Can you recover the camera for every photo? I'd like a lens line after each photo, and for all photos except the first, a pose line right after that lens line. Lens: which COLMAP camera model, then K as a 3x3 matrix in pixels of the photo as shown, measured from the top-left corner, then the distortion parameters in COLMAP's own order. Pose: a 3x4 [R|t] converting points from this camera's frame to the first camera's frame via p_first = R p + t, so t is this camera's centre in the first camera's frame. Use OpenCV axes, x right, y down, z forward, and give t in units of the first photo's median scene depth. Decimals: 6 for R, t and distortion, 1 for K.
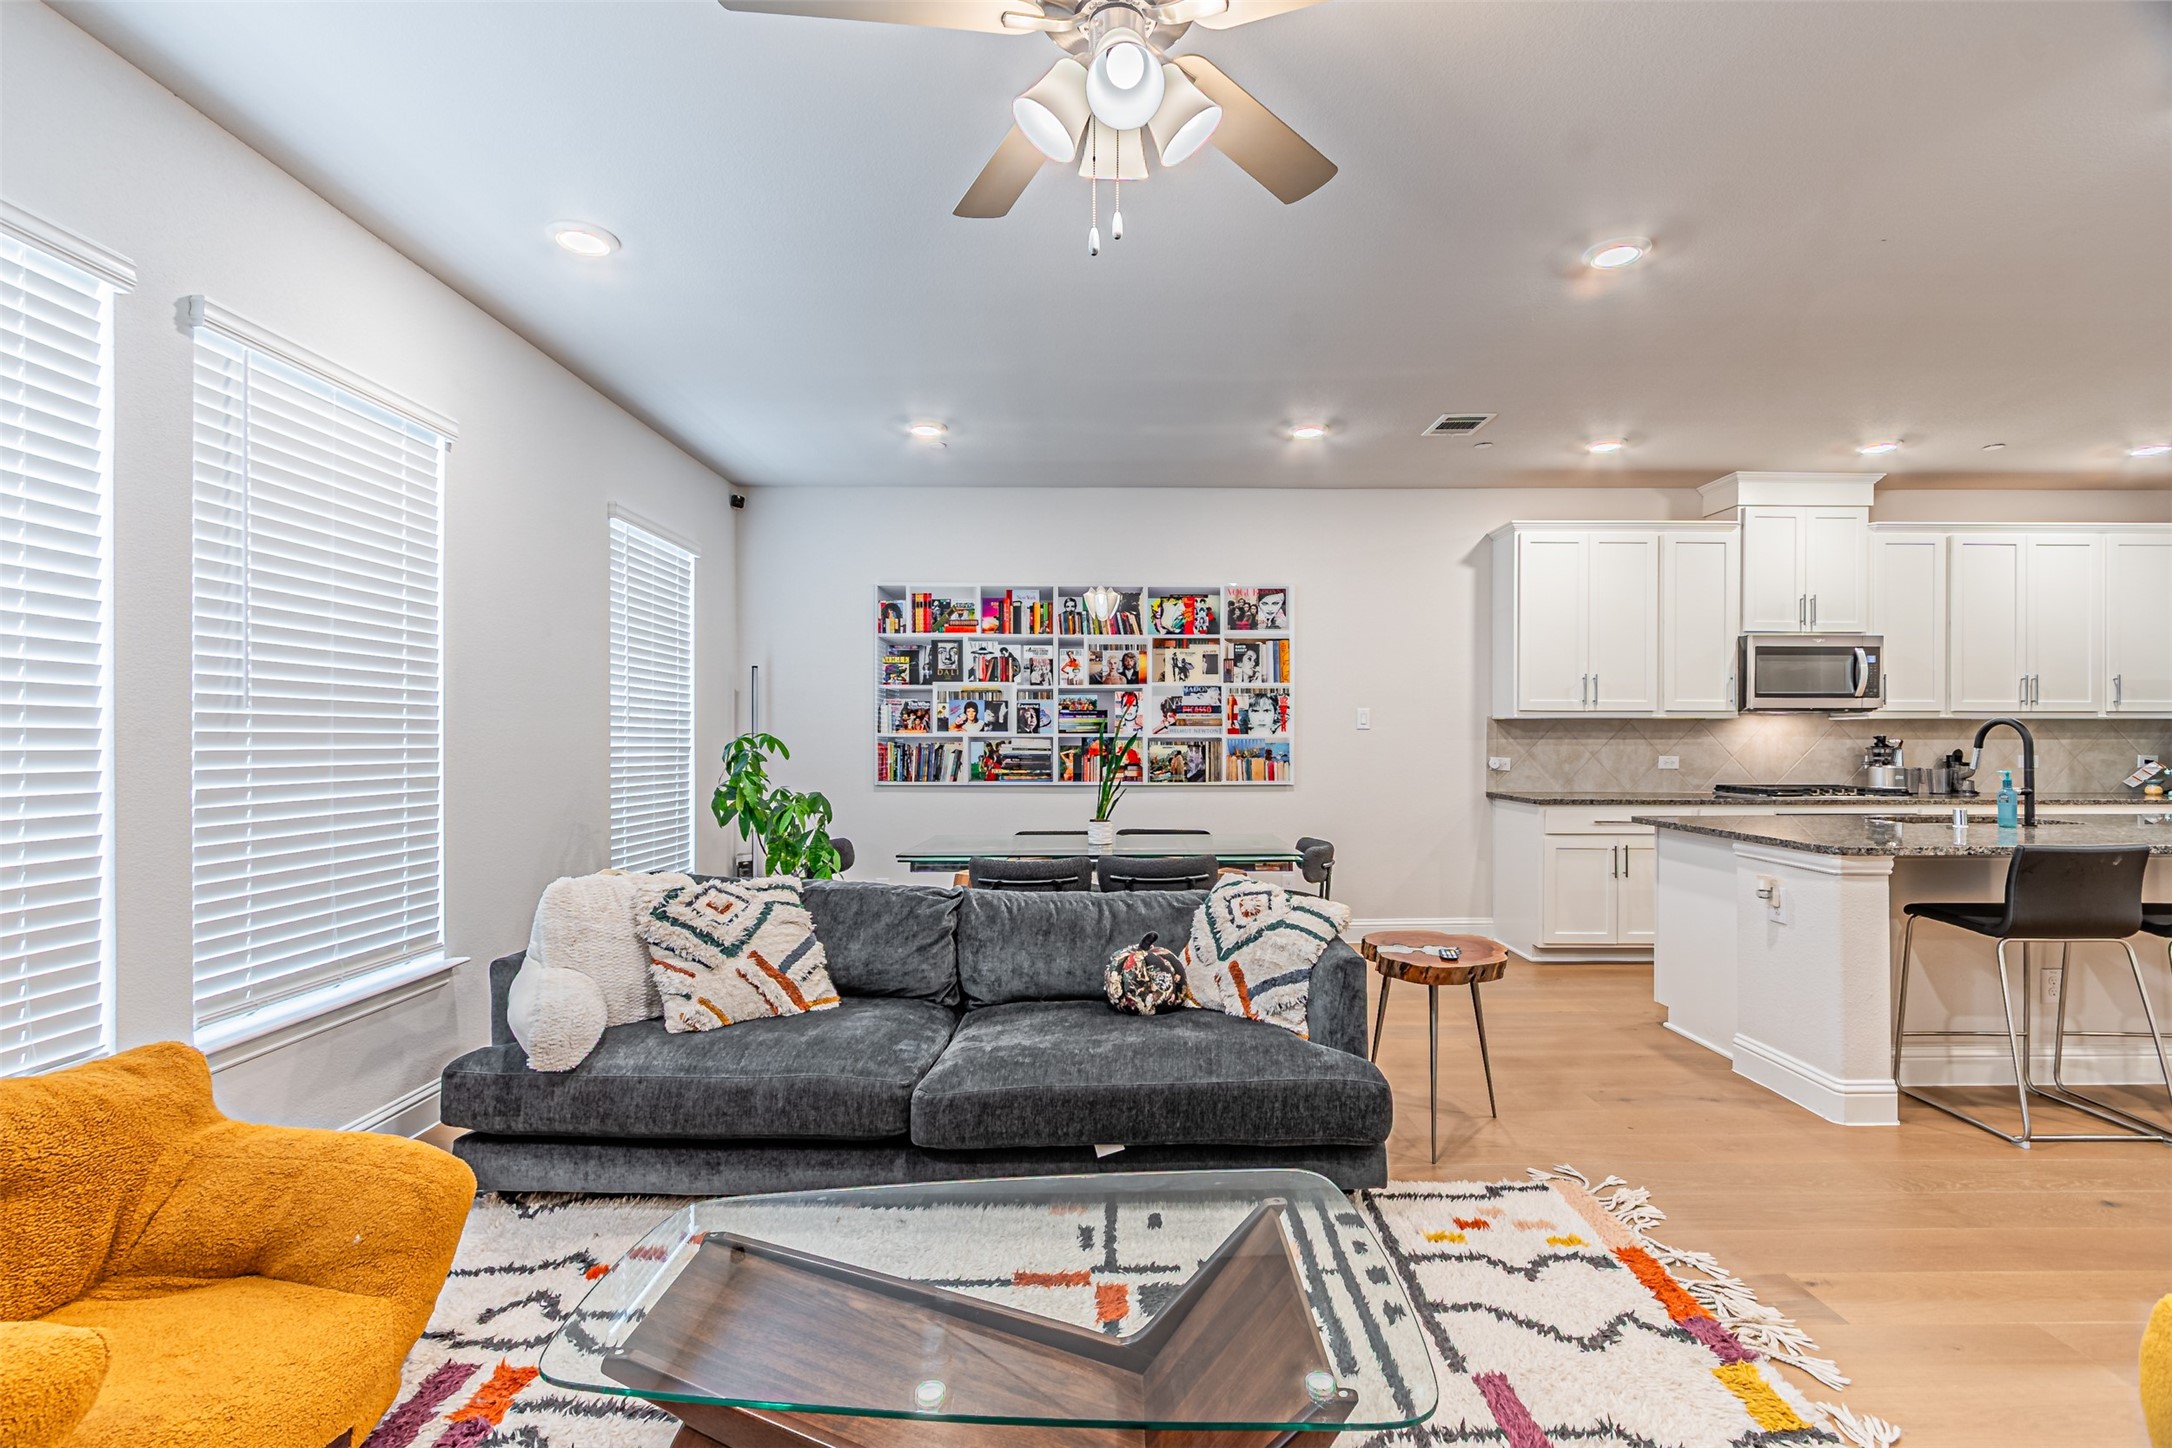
lens RADIAL K [[957.7, 0, 1121.2], [0, 957.7, 744.1], [0, 0, 1]] dist [0.000608, 0.000327]
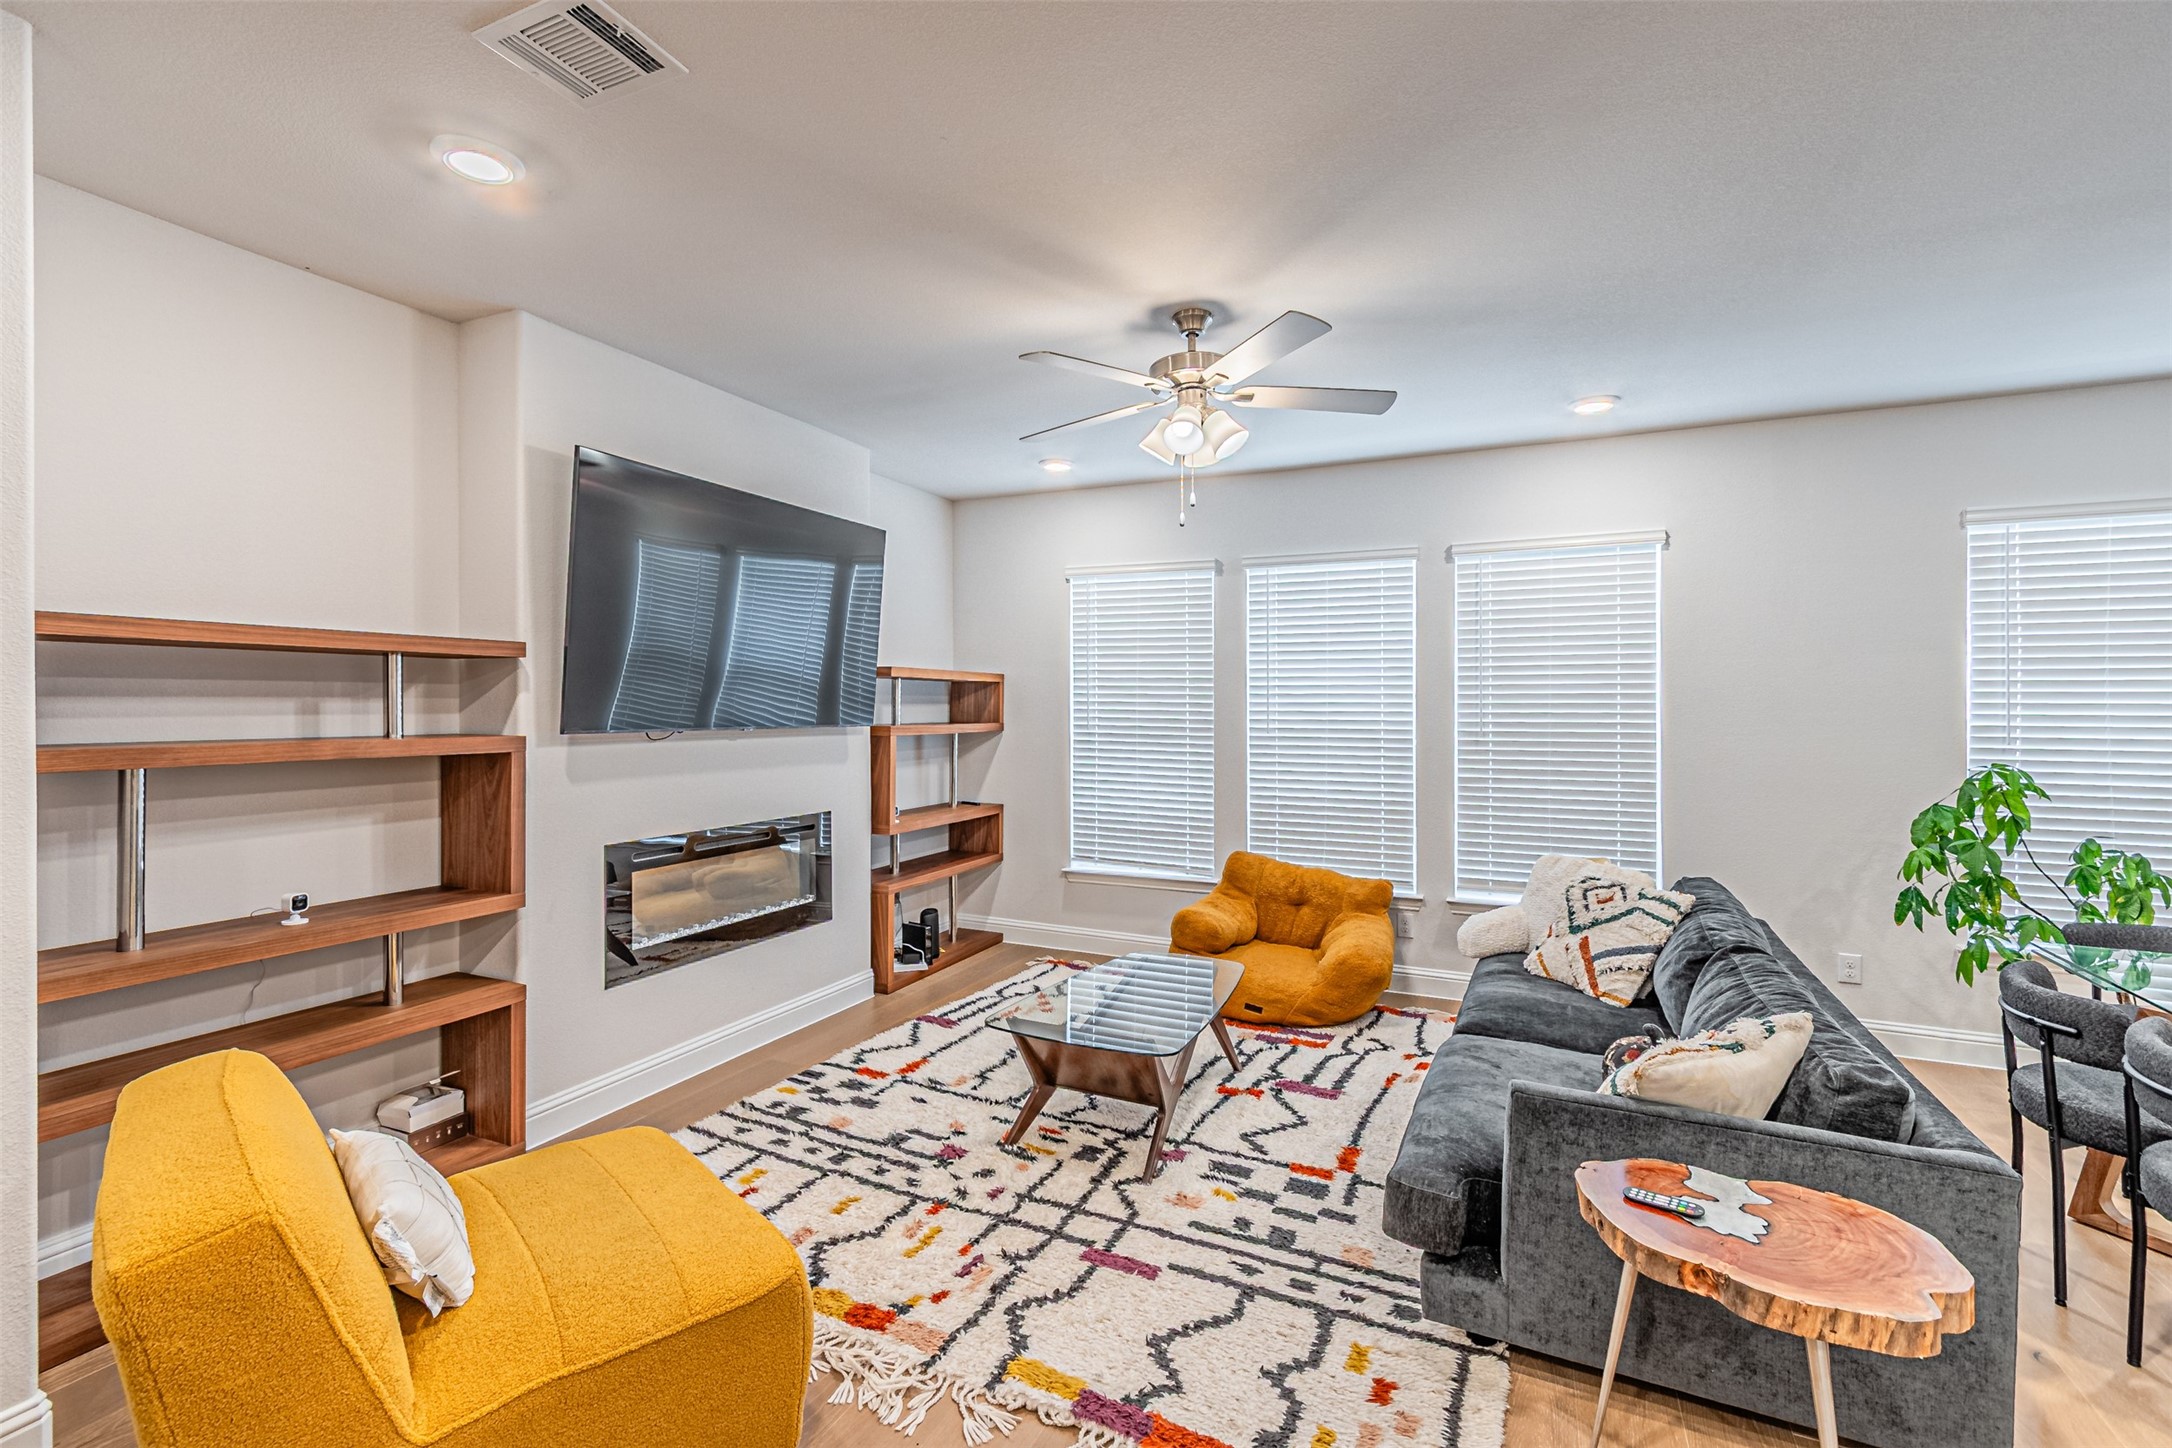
lens RADIAL K [[968.7, 0, 1077.0], [0, 968.7, 710.8], [0, 0, 1]] dist [0.001452, -0.000042]
pose [[-0.440469, 0.001793, -0.897766, 0.511785], [-0.004389, 0.999982, 0.004151, -0.039958], [0.897757, 0.005768, -0.440453, 0.465825]]
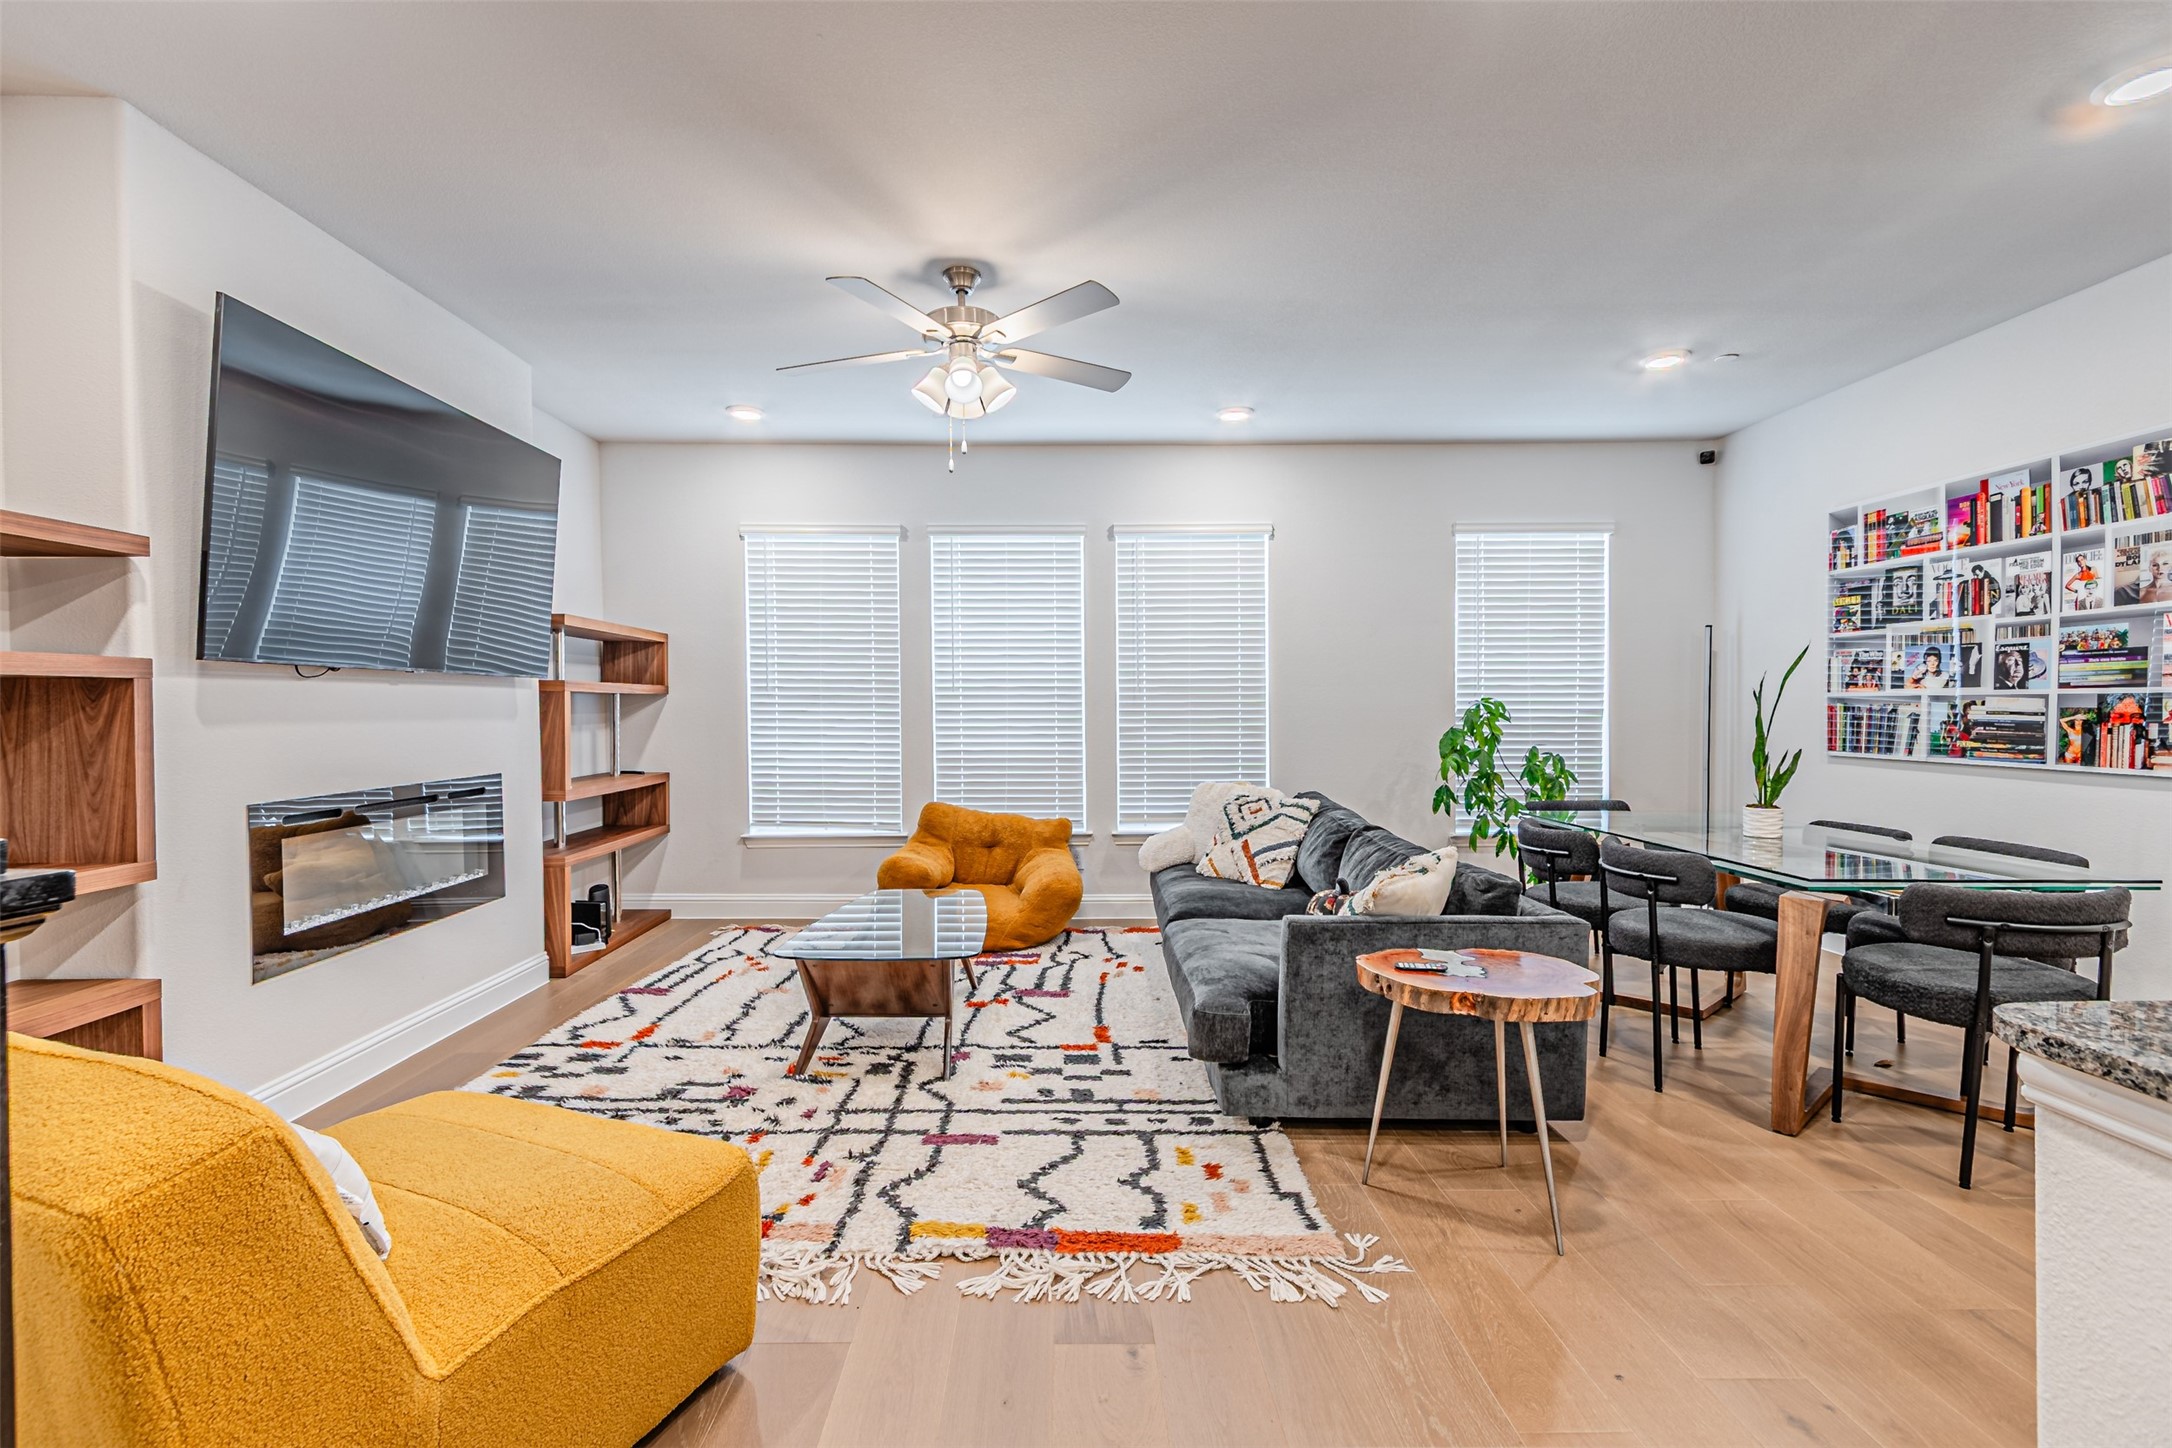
lens RADIAL K [[955.8, 0, 1076.3], [0, 955.8, 729.6], [0, 0, 1]] dist [0.001807, -0.000047]
pose [[-0.002472, 0.023966, -0.999710, 0.571665], [0.002987, 0.999708, 0.023959, -0.001024], [0.999992, -0.002927, -0.002543, 0.353078]]
